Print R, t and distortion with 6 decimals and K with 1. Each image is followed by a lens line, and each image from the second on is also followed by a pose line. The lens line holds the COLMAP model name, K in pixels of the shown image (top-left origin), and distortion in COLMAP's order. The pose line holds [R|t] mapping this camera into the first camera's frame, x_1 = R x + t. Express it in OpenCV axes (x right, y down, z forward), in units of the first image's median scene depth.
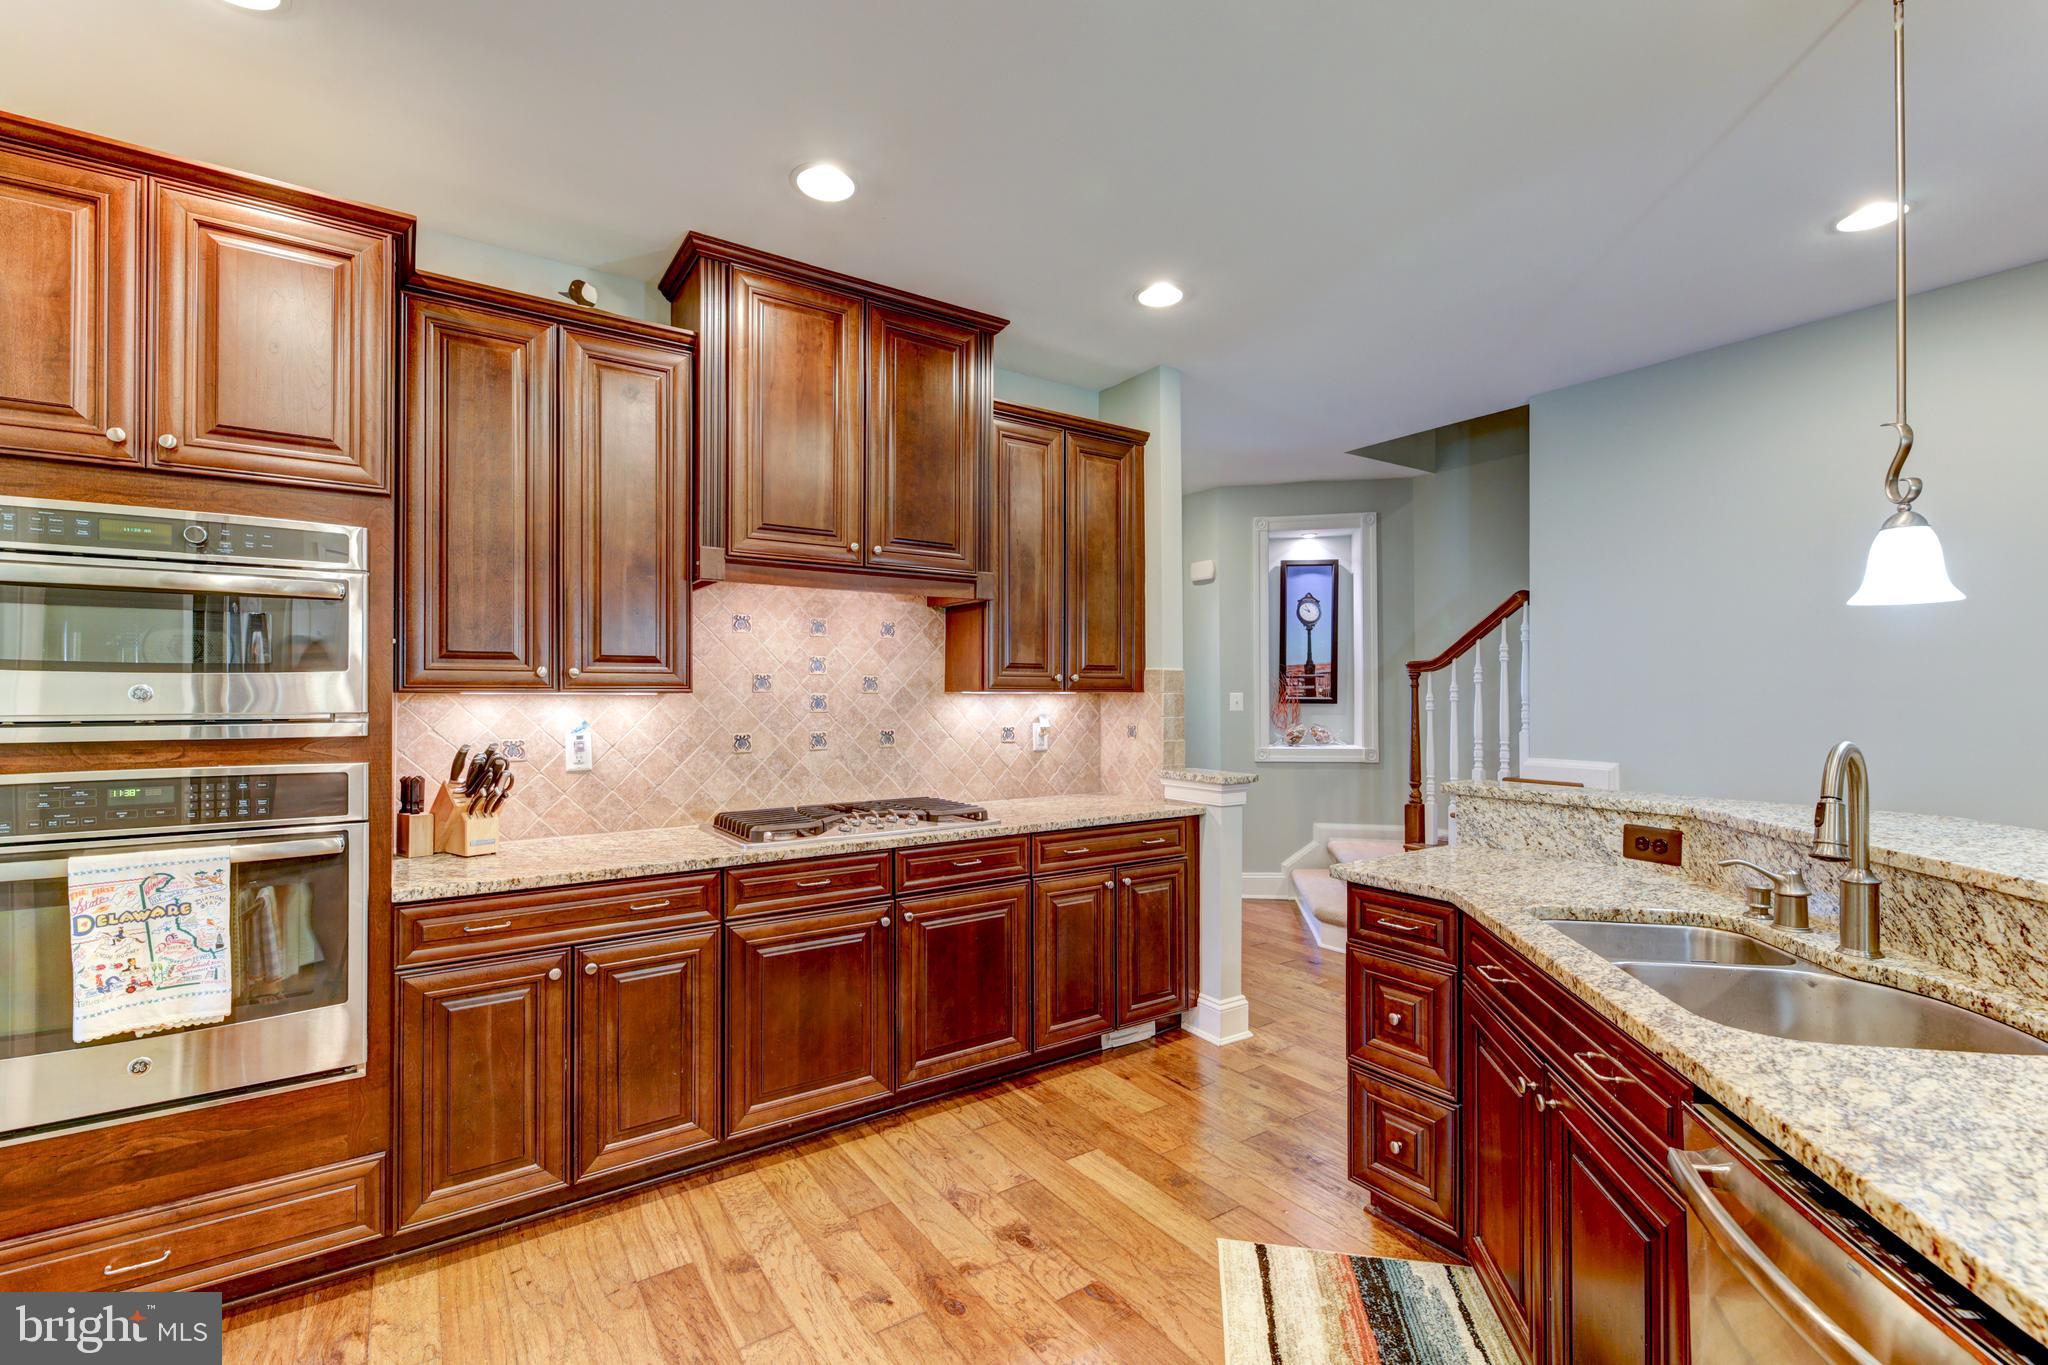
lens RADIAL K [[912.1, 0, 1019.9], [0, 912.1, 687.2], [0, 0, 1]] dist [0.000415, -0.000112]
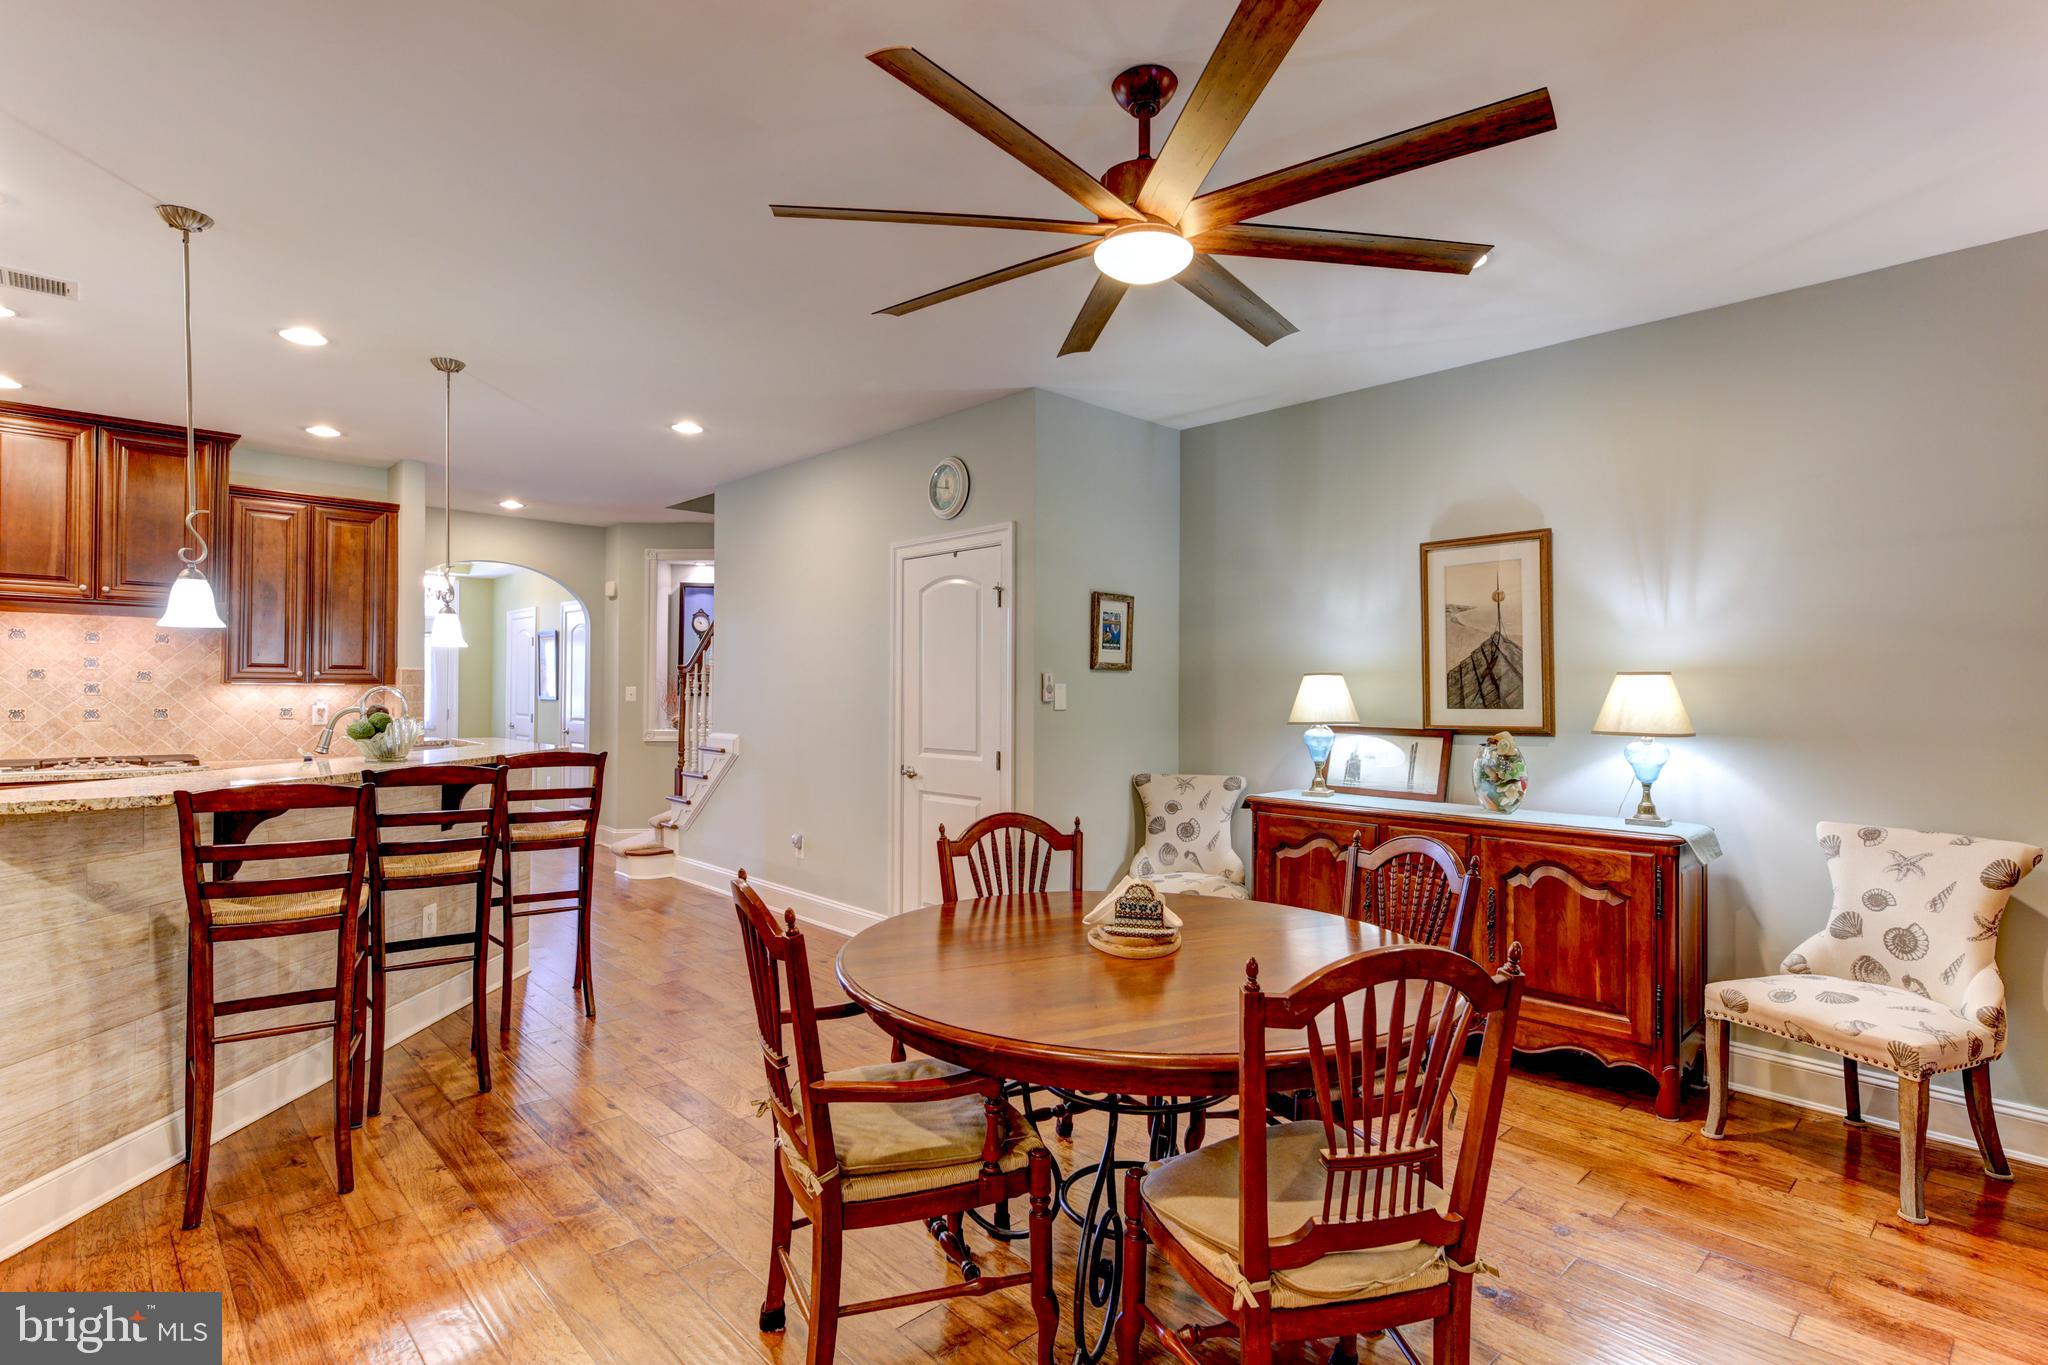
lens RADIAL K [[1003.0, 0, 1029.7], [0, 1003.0, 678.0], [0, 0, 1]] dist [0.002408, -0.000029]
pose [[0.985537, 0.012479, 0.169002, 1.055299], [-0.011700, 0.999916, -0.005603, -0.009154], [-0.169058, 0.003545, 0.985600, -0.900971]]
